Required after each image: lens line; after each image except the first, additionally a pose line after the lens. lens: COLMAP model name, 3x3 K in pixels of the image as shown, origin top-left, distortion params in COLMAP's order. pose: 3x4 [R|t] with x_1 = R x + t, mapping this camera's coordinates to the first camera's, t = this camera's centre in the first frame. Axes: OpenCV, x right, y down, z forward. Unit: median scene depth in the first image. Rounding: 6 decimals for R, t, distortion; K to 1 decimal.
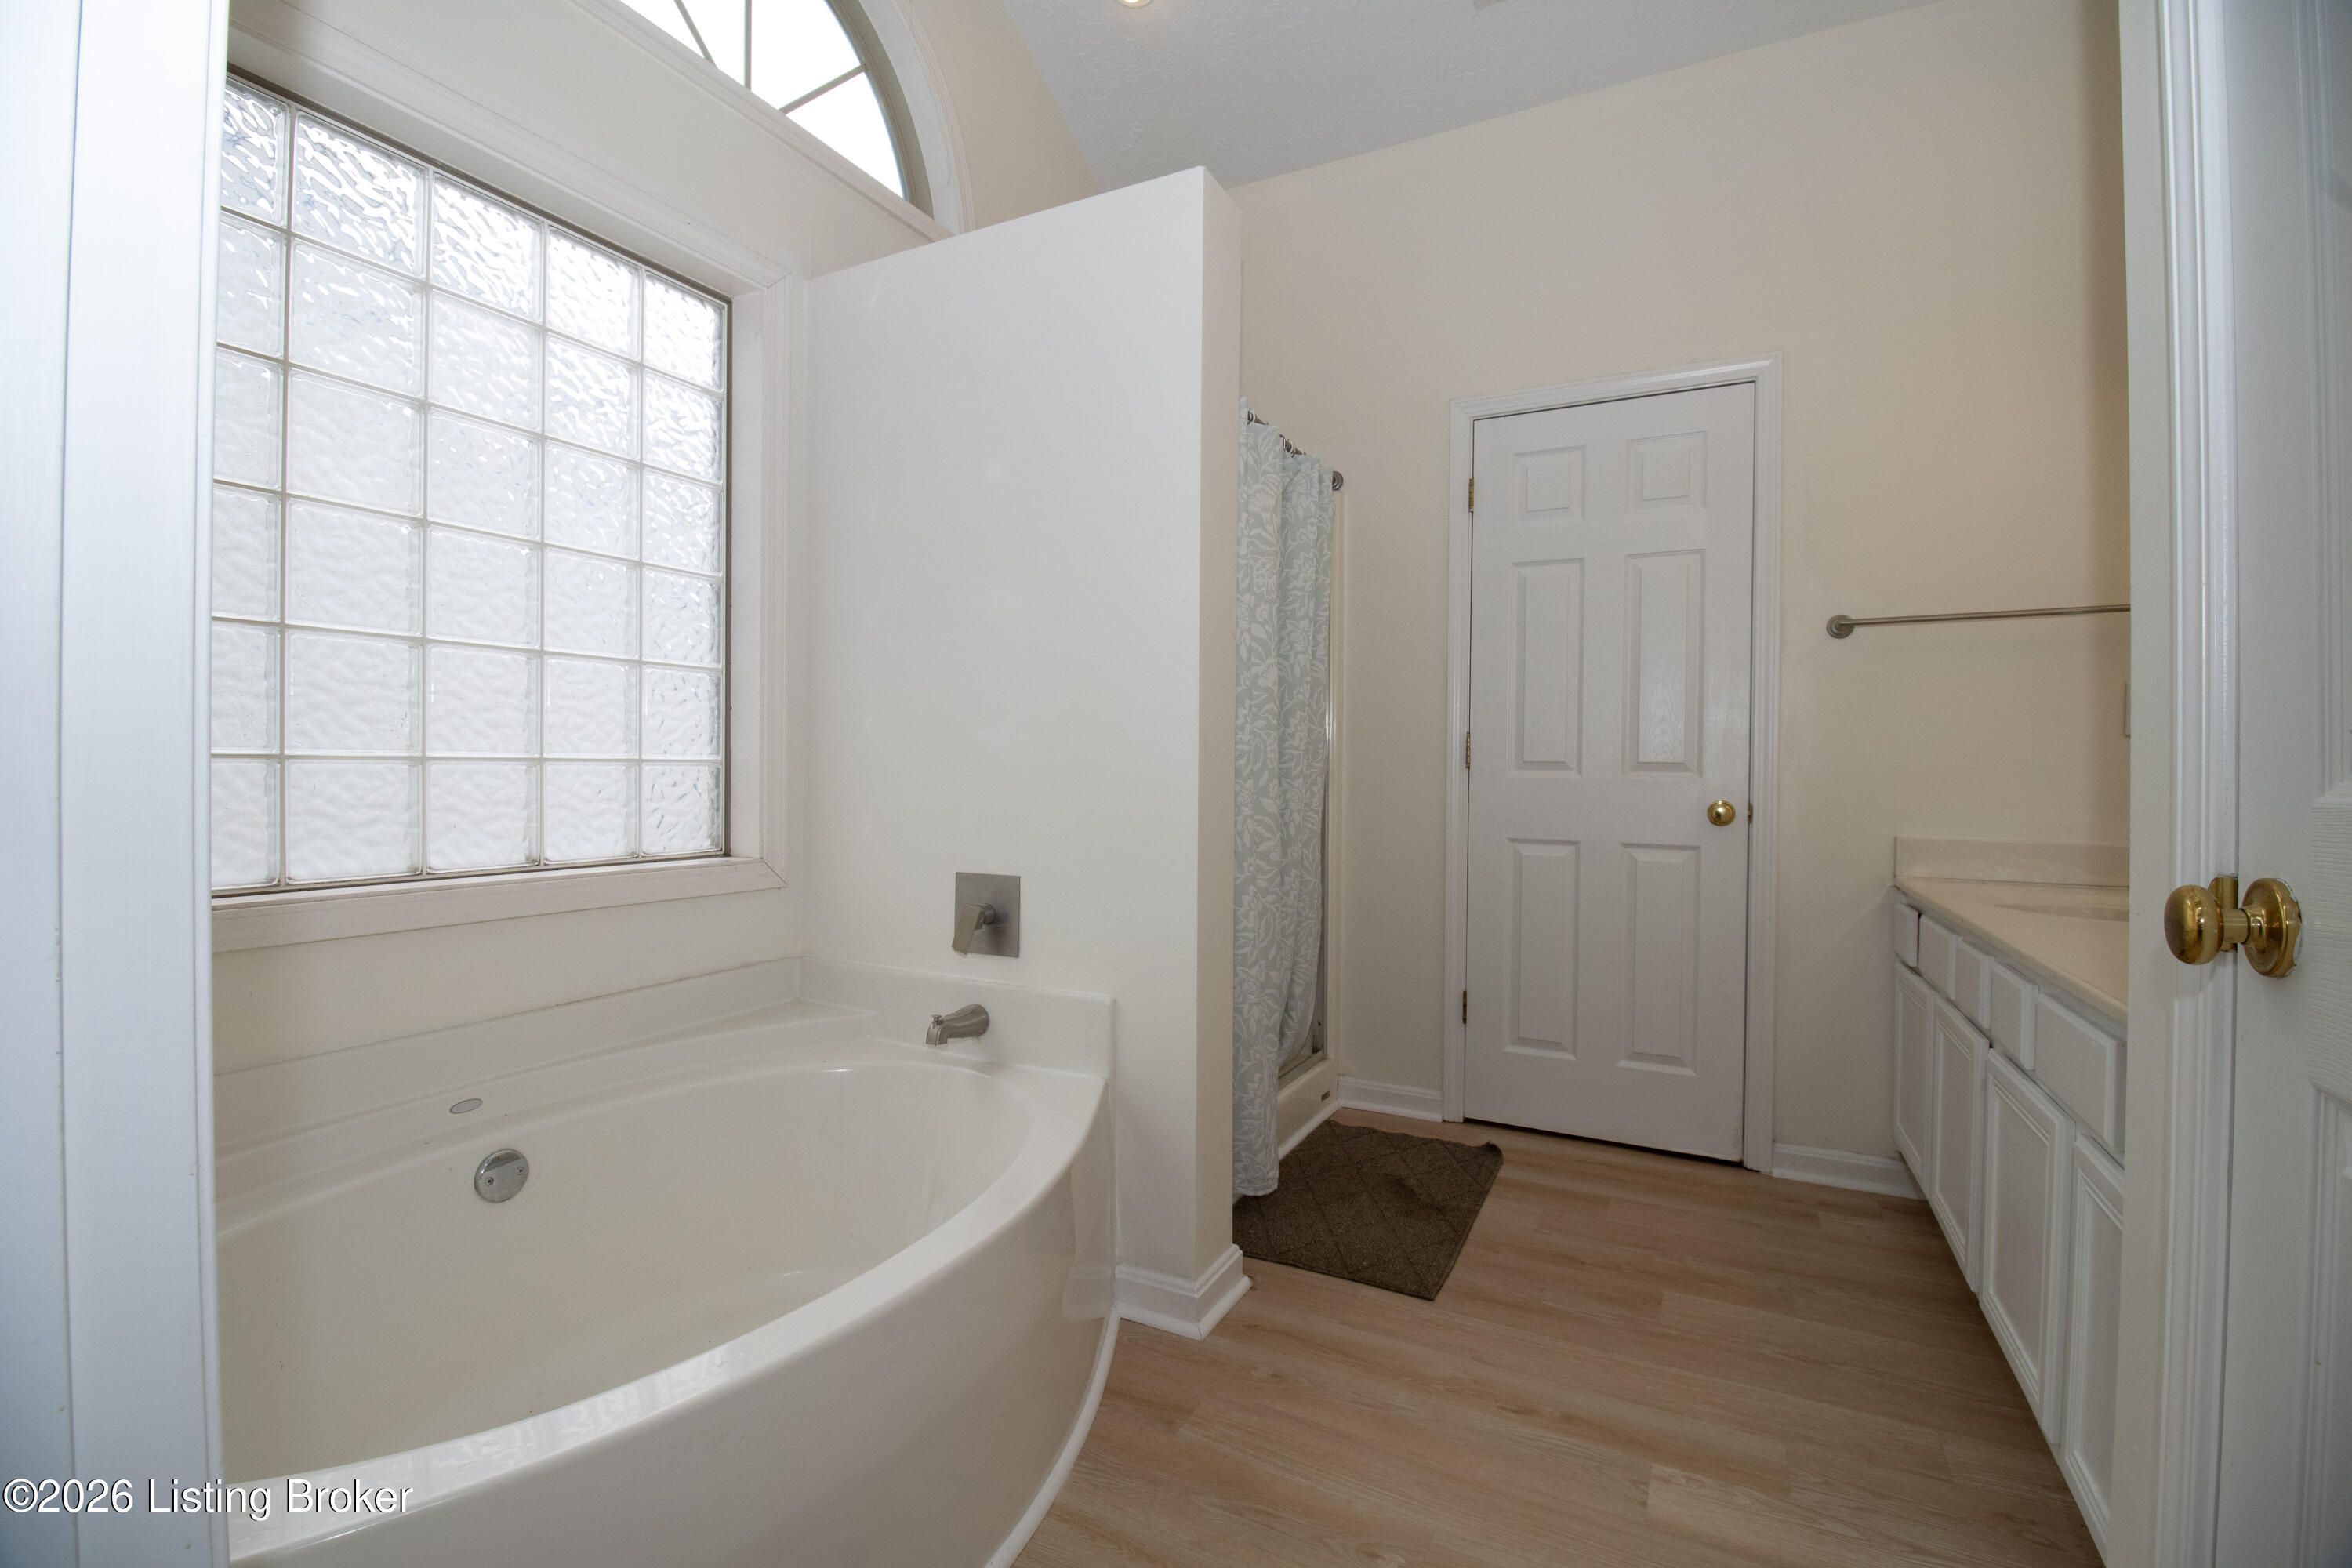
lens RADIAL K [[1036.0, 0, 1175.6], [0, 1036.0, 767.7], [0, 0, 1]] dist [0.000695, -0.013528]
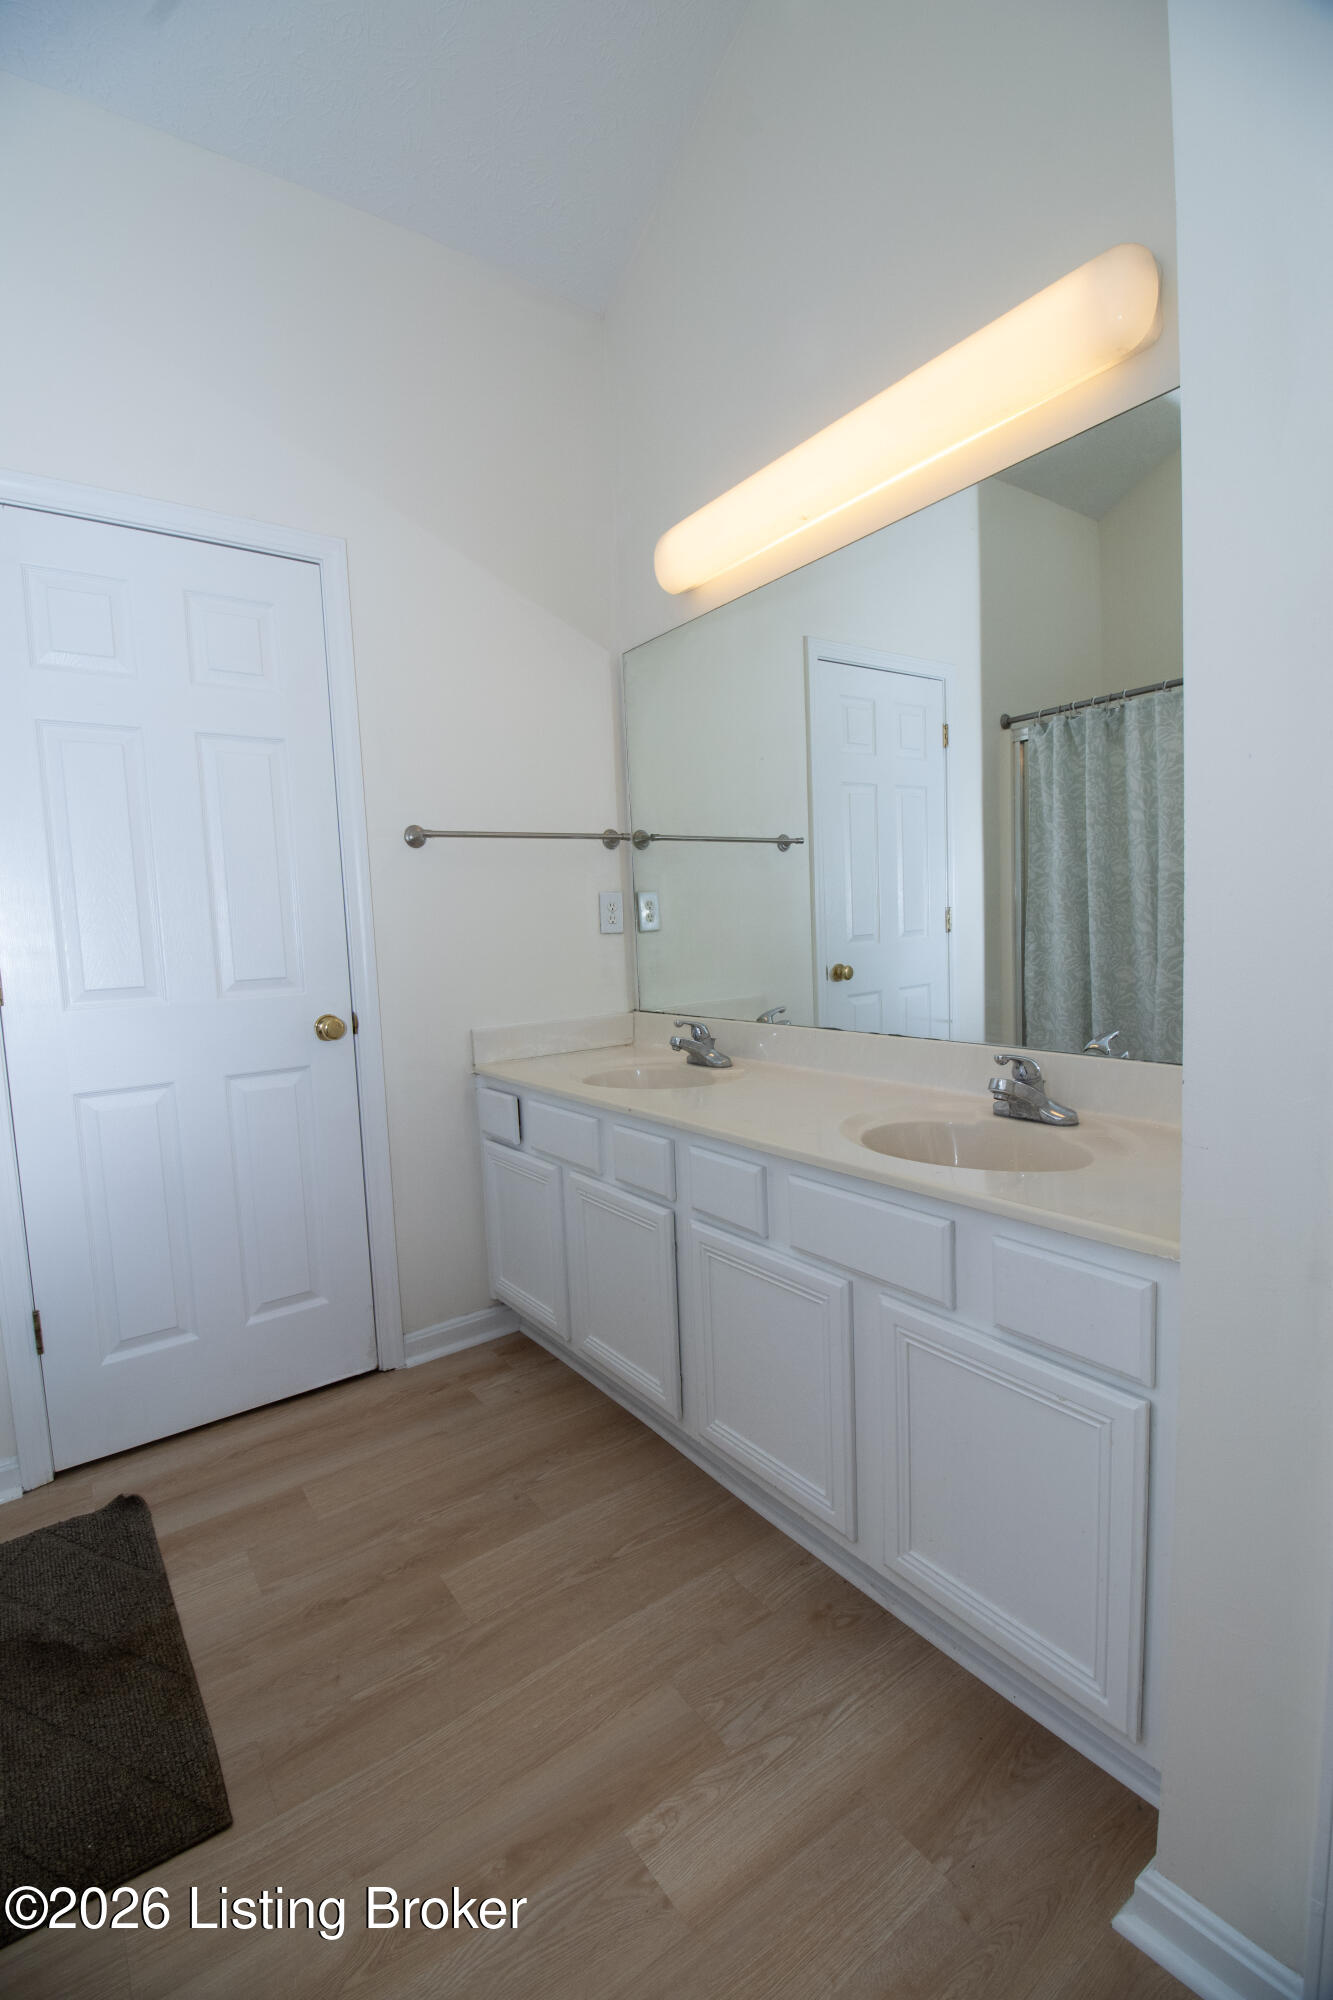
lens RADIAL K [[880.9, 0, 666.5], [0, 880.9, 1000.0], [0, 0, 1]] dist [0.000695, -0.013528]
pose [[0.448219, -0.106773, 0.887524, -0.056689], [0.045582, 0.994279, 0.096596, -0.051125], [-0.892761, -0.002841, 0.450522, 0.406690]]
